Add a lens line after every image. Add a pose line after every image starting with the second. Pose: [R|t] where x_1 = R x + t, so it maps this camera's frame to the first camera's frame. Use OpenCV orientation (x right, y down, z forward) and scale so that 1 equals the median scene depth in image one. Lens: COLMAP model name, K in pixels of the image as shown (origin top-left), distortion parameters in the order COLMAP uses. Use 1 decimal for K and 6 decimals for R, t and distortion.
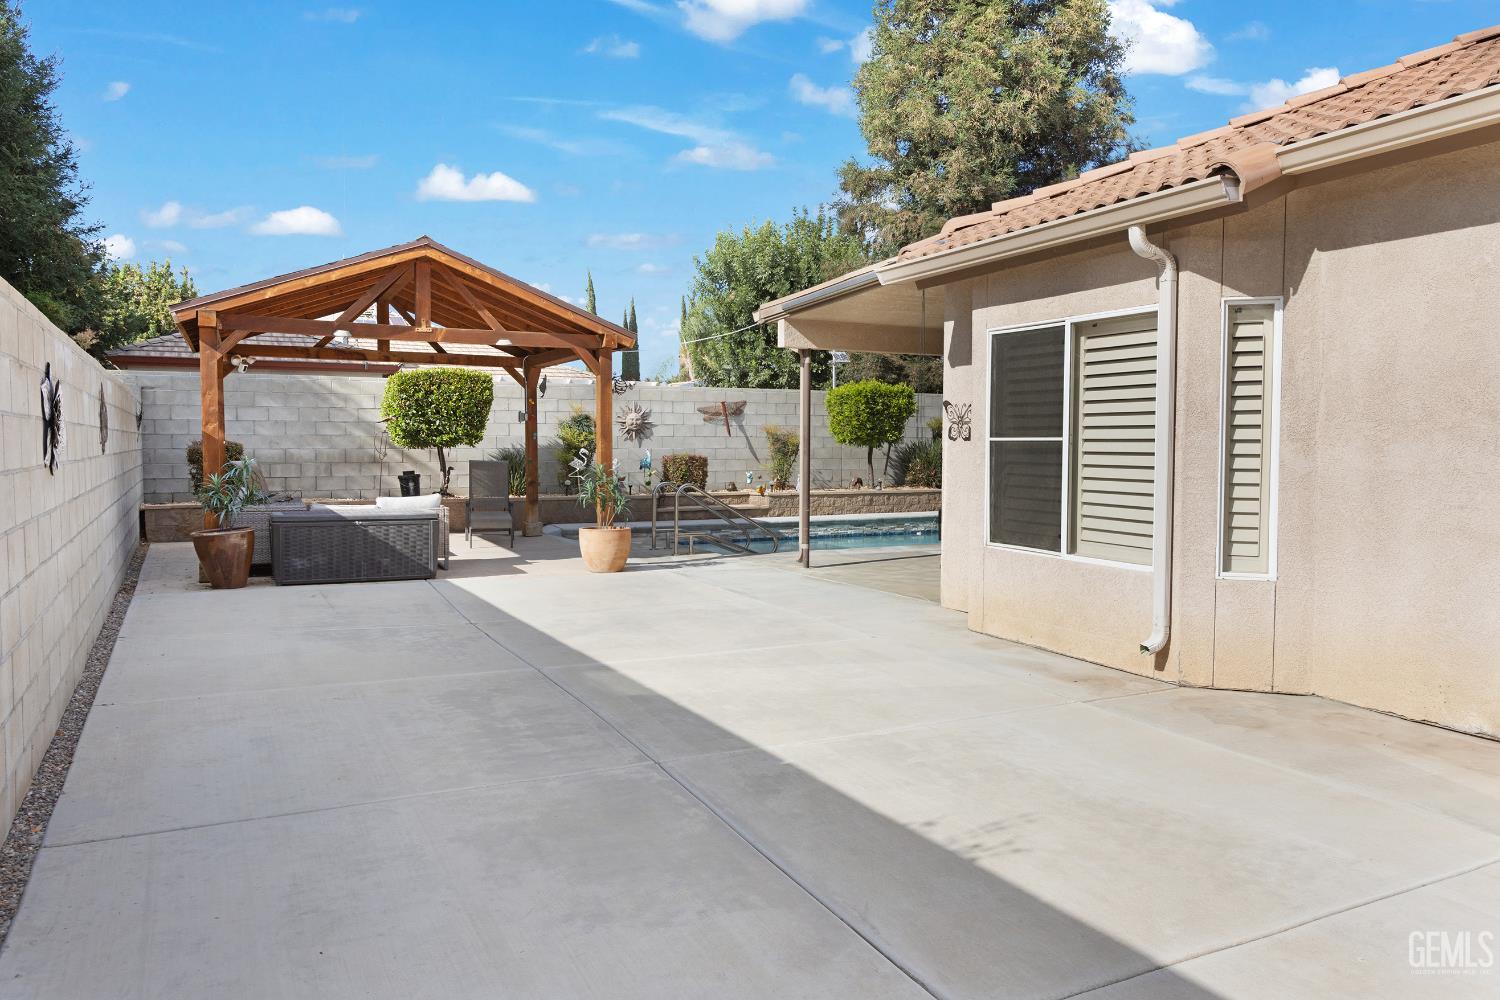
lens RADIAL K [[1026.5, 0, 750.0], [0, 1026.5, 500.0], [0, 0, 1]] dist [0.000534, 0.000084]
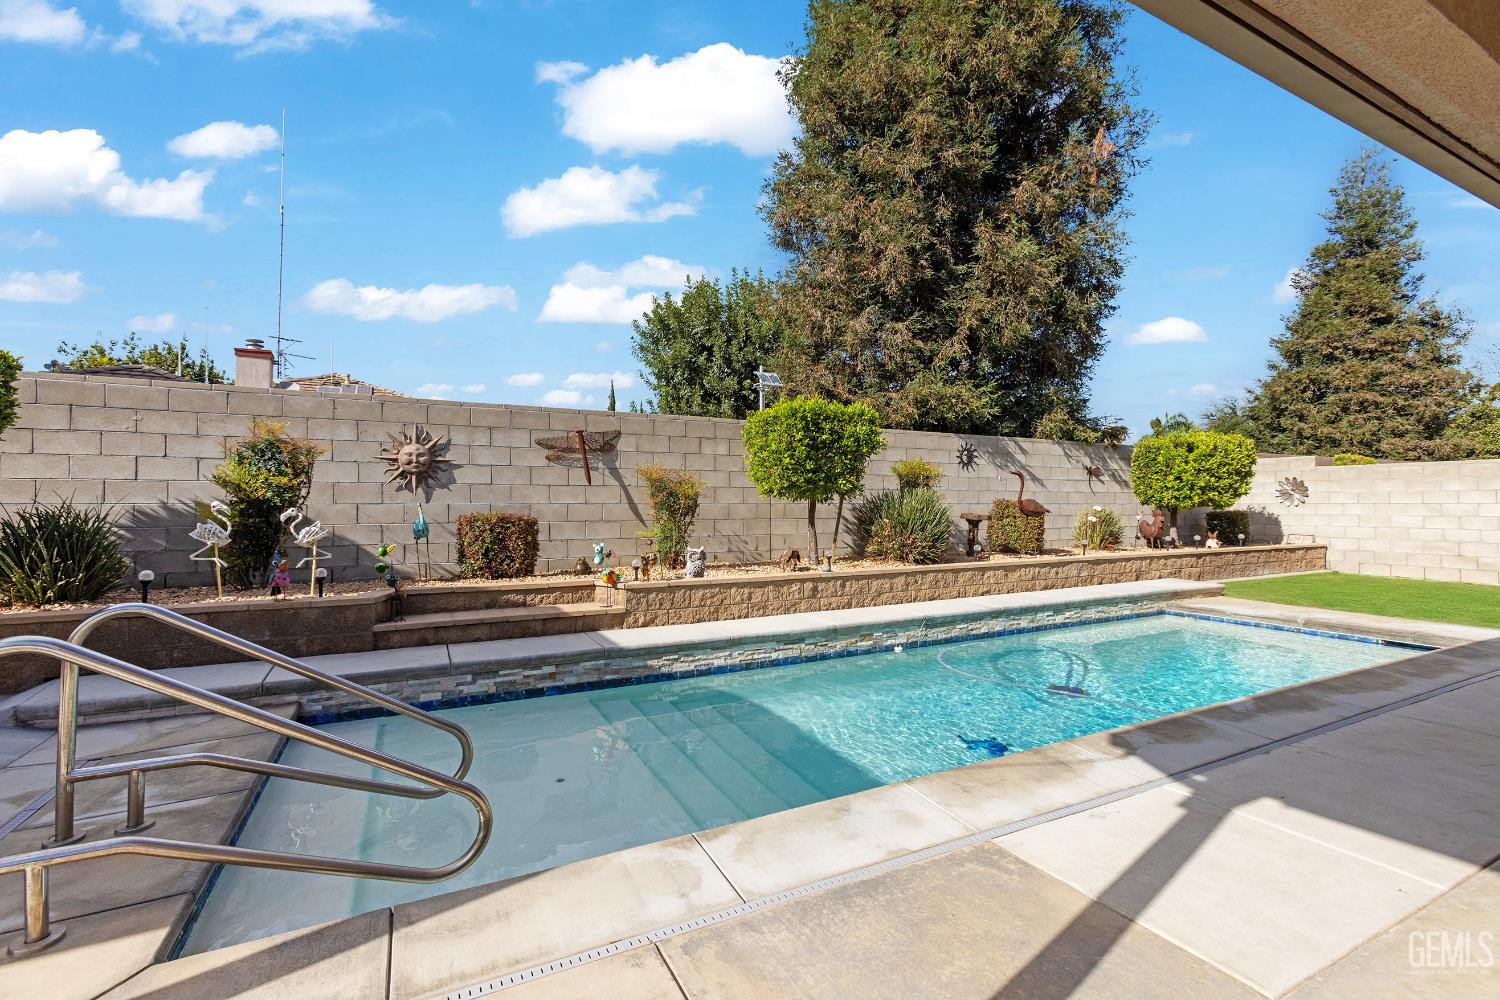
lens RADIAL K [[664.3, 0, 743.3], [0, 664.3, 499.1], [0, 0, 1]] dist [-0.000574, 0.000499]
pose [[0.999926, -0.003697, 0.011632, 0.070762], [0.004490, 0.997613, -0.068903, -0.024741], [-0.011350, 0.068950, 0.997556, 0.597839]]
